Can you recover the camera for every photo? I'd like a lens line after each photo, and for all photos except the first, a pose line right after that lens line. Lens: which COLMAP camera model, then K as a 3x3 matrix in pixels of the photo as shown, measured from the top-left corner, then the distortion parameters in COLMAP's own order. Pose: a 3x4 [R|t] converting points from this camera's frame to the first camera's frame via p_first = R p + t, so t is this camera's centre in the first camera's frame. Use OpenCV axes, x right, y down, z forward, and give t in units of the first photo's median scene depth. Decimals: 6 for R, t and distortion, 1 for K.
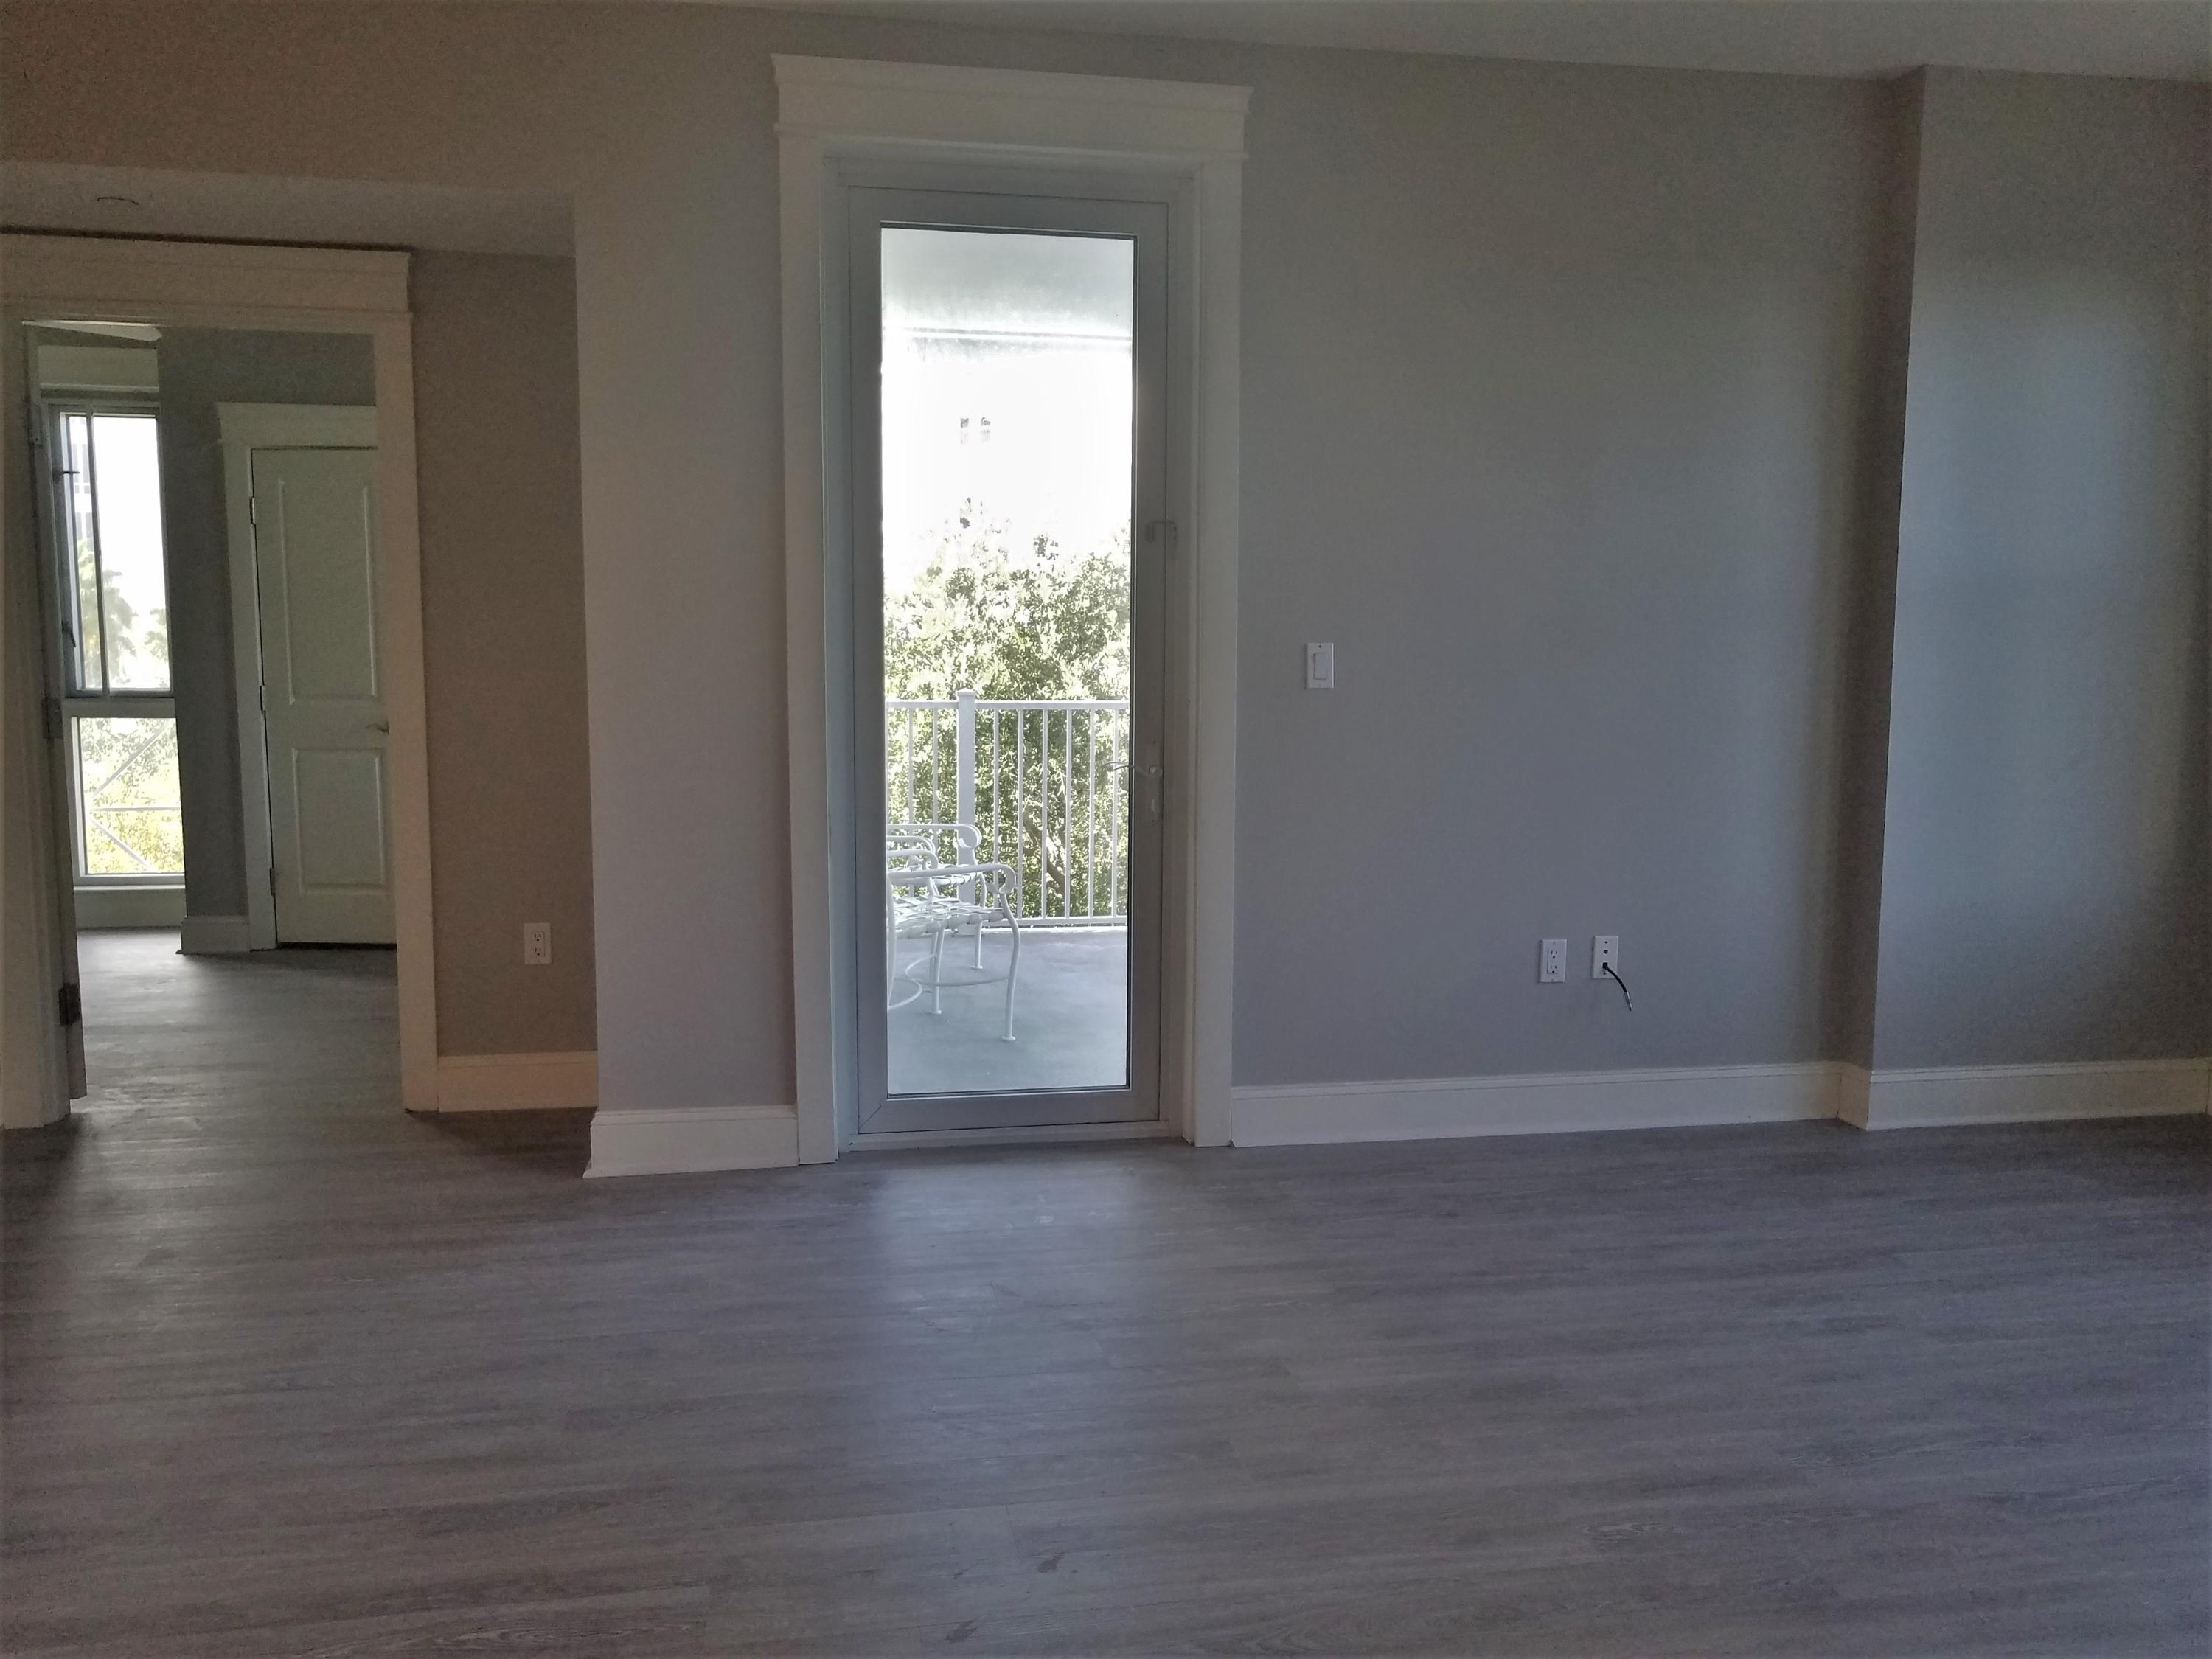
lens RADIAL K [[1713.8, 0, 1106.0], [0, 1713.8, 829.5], [0, 0, 1]] dist [0.006000, 0.006940]
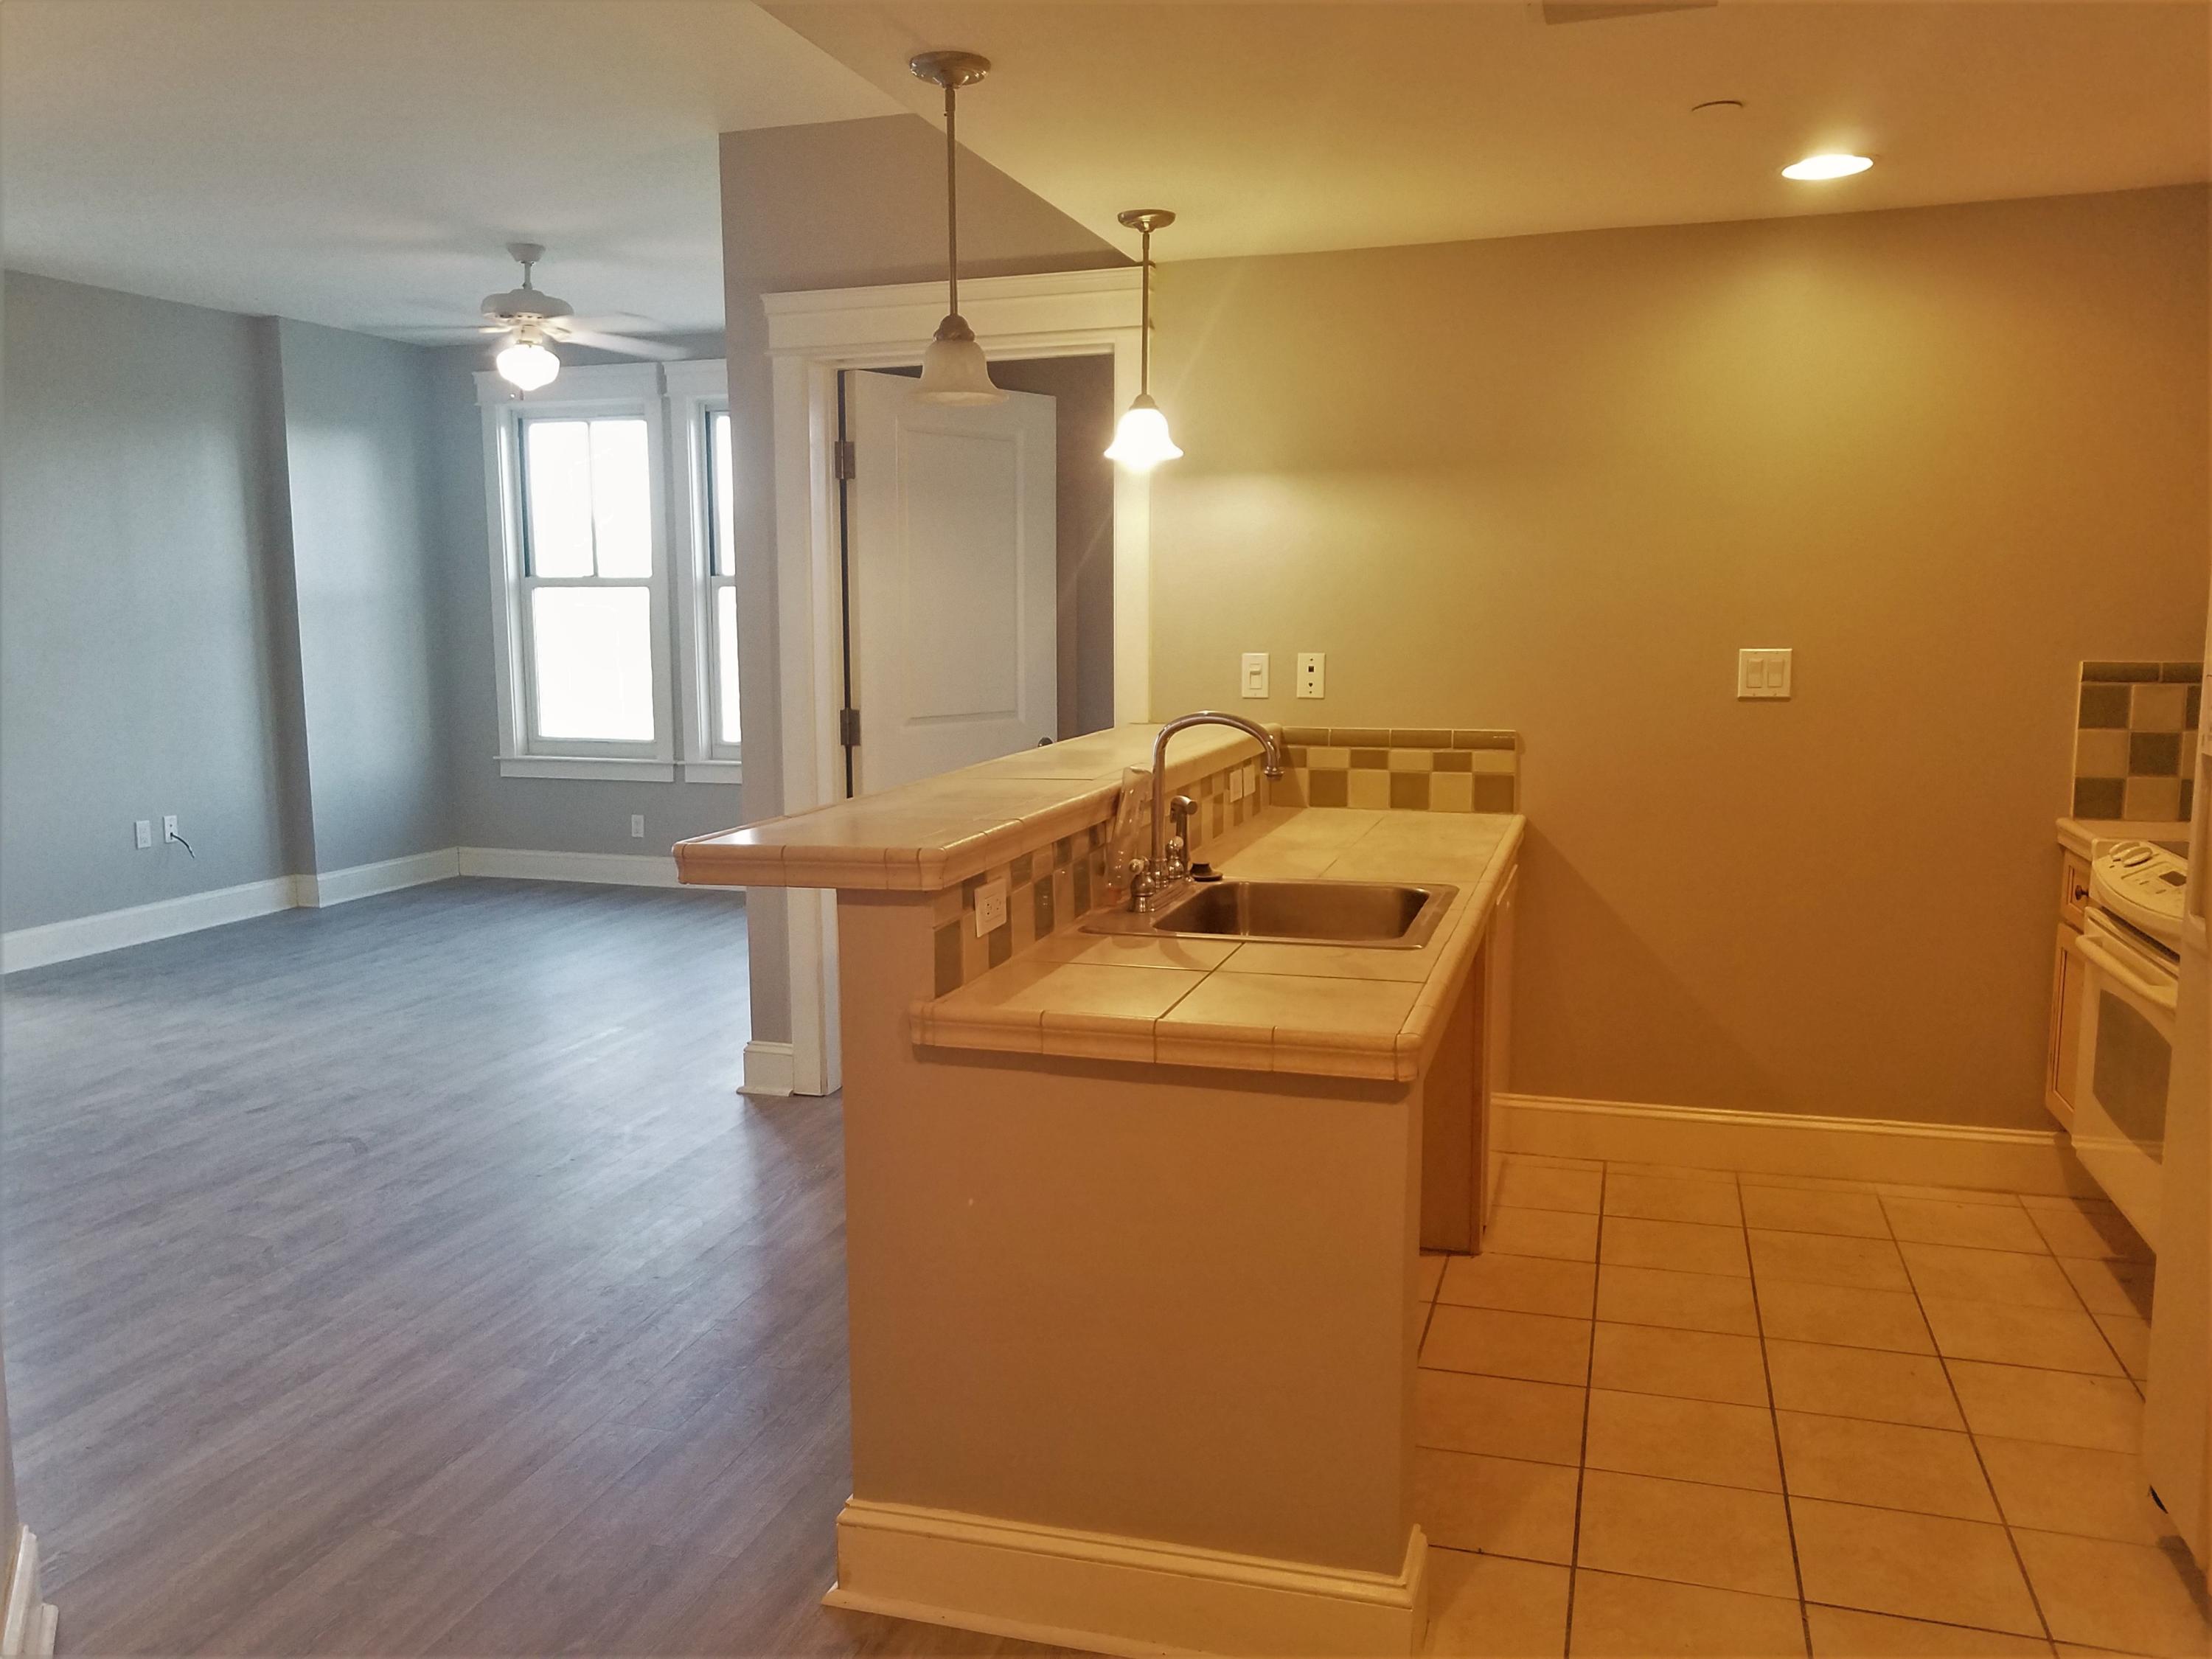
lens RADIAL K [[1707.3, 0, 1092.3], [0, 1707.3, 850.1], [0, 0, 1]] dist [-0.000996, -0.003864]
pose [[0.458172, -0.129785, 0.879337, -0.849694], [0.091681, 0.990907, 0.098482, 0.016441], [-0.884123, 0.035497, 0.465904, -0.618443]]
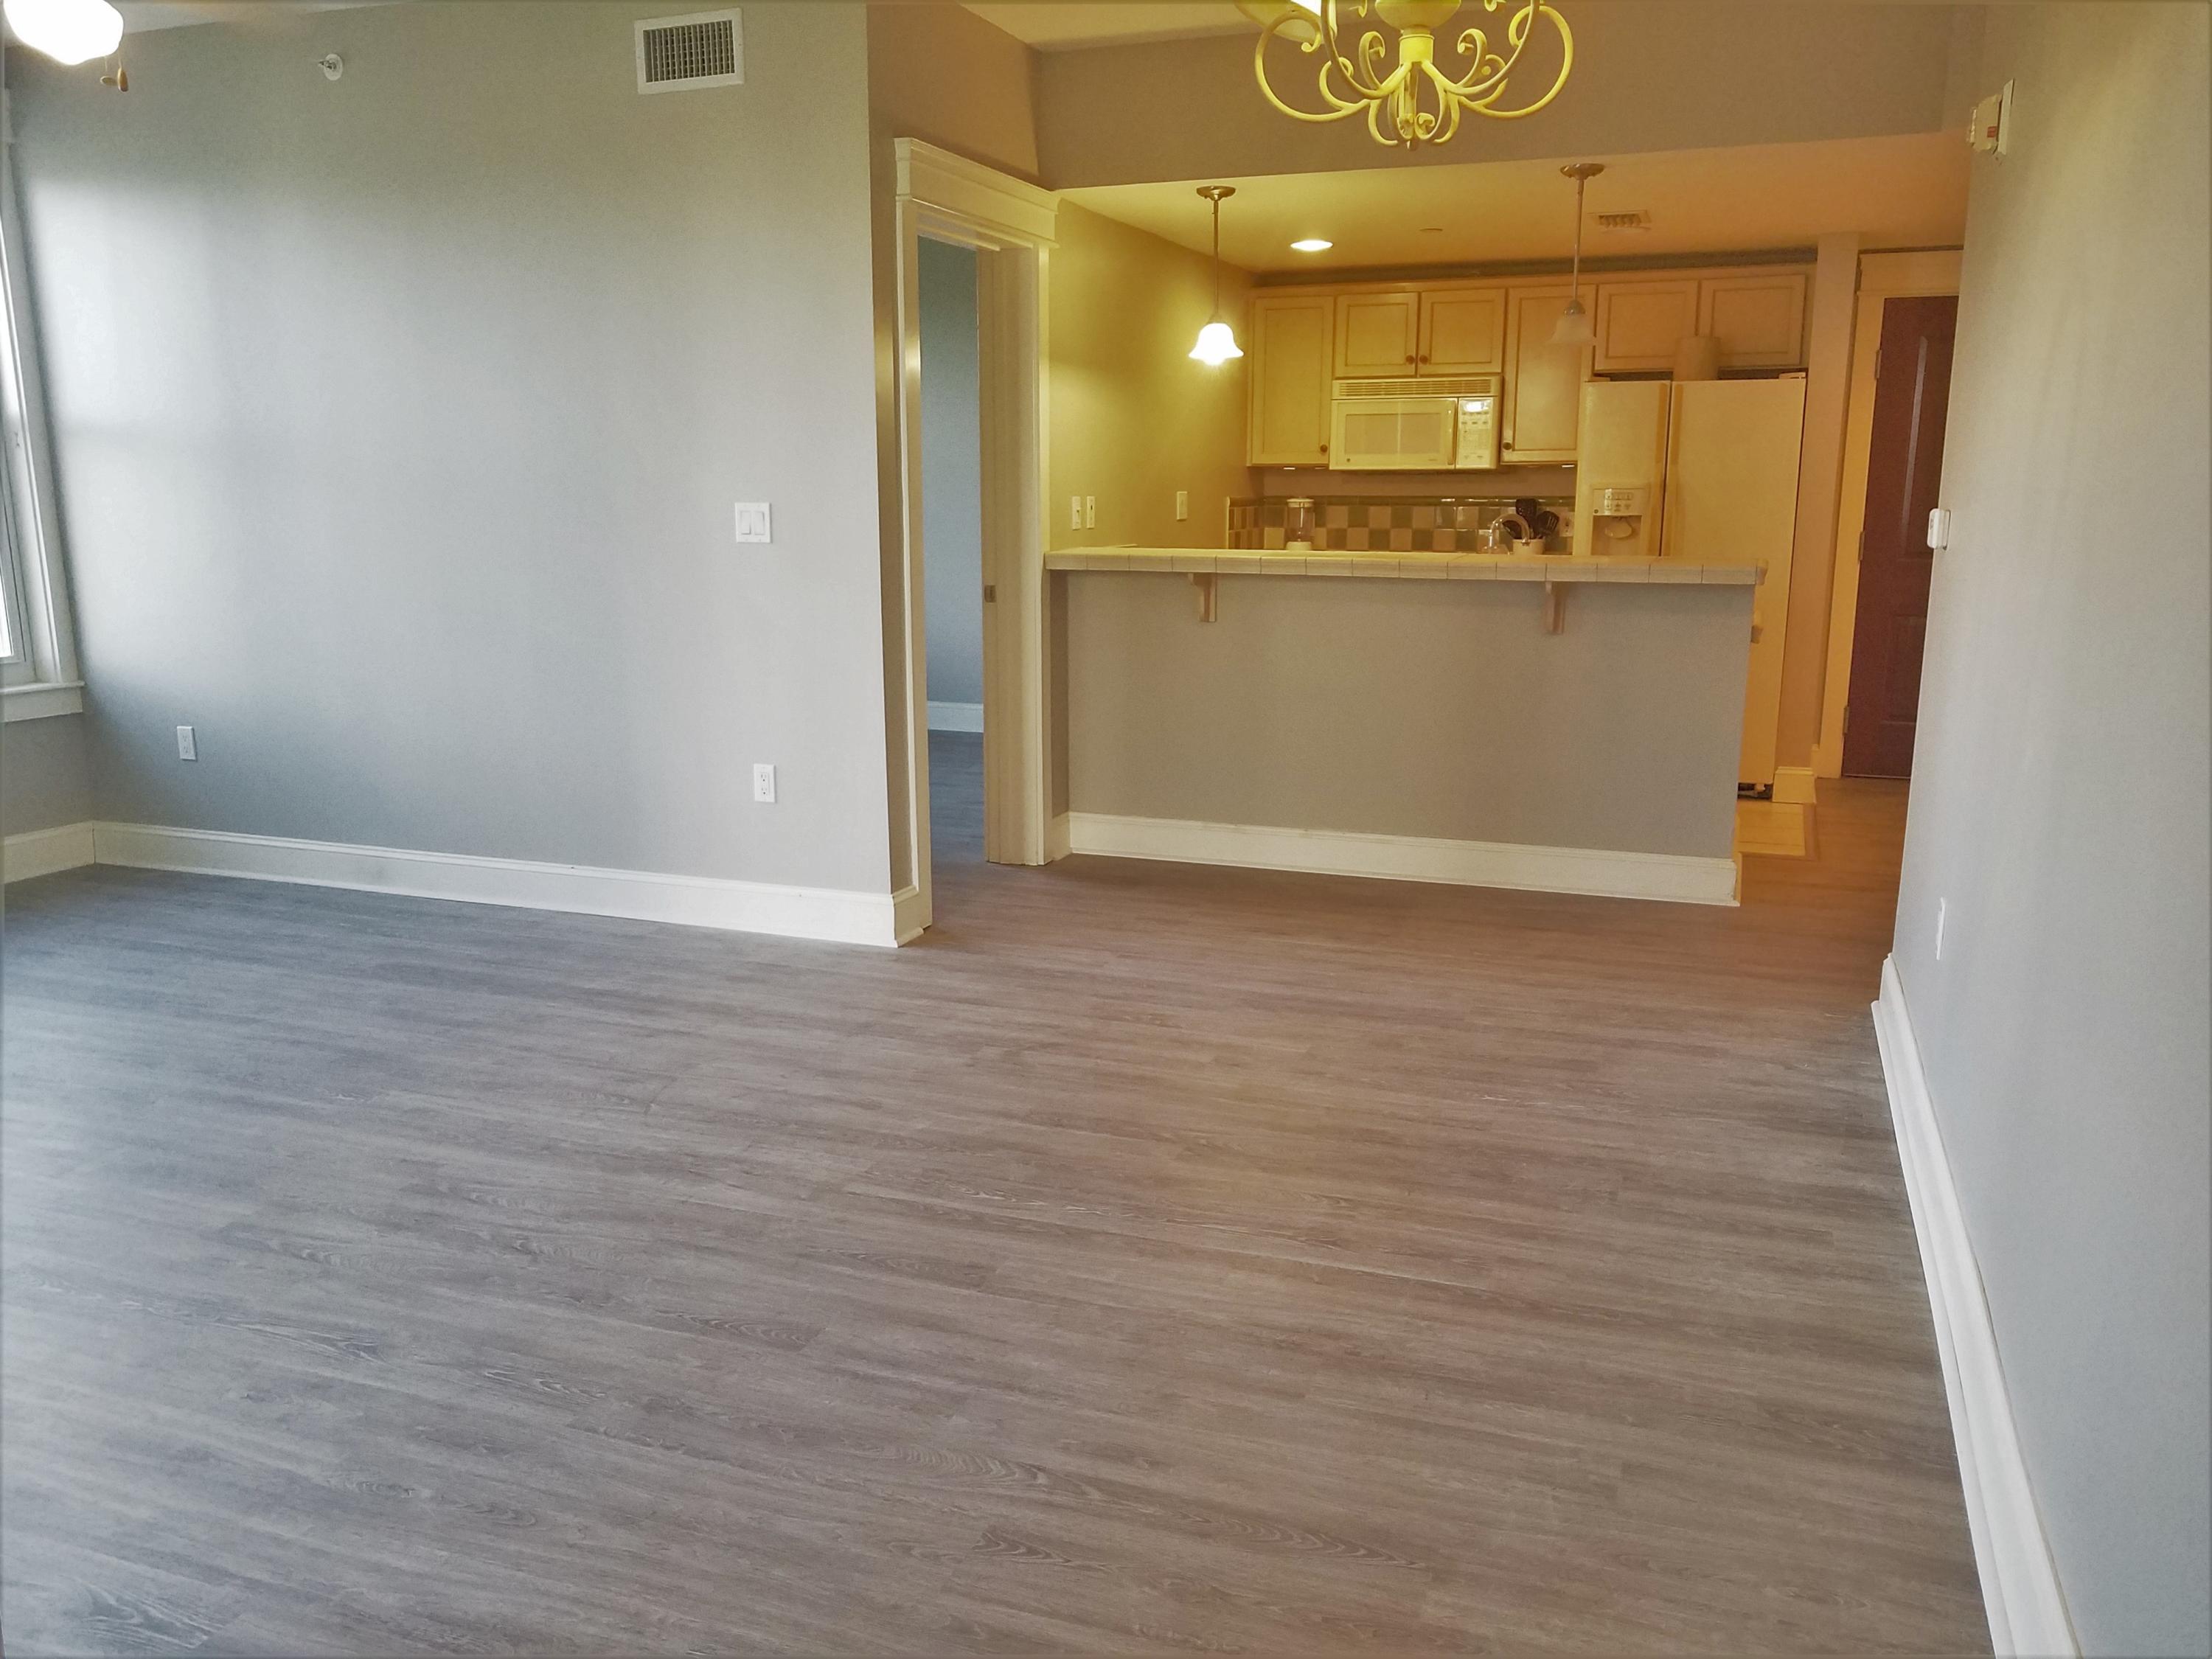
lens RADIAL K [[1719.0, 0, 1115.9], [0, 1719.0, 870.4], [0, 0, 1]] dist [0.029670, -0.006169]
pose [[-0.858409, -0.115208, 0.499861, -0.649146], [0.046282, 0.953084, 0.299147, -0.134053], [-0.510874, 0.279925, -0.812804, 1.151874]]
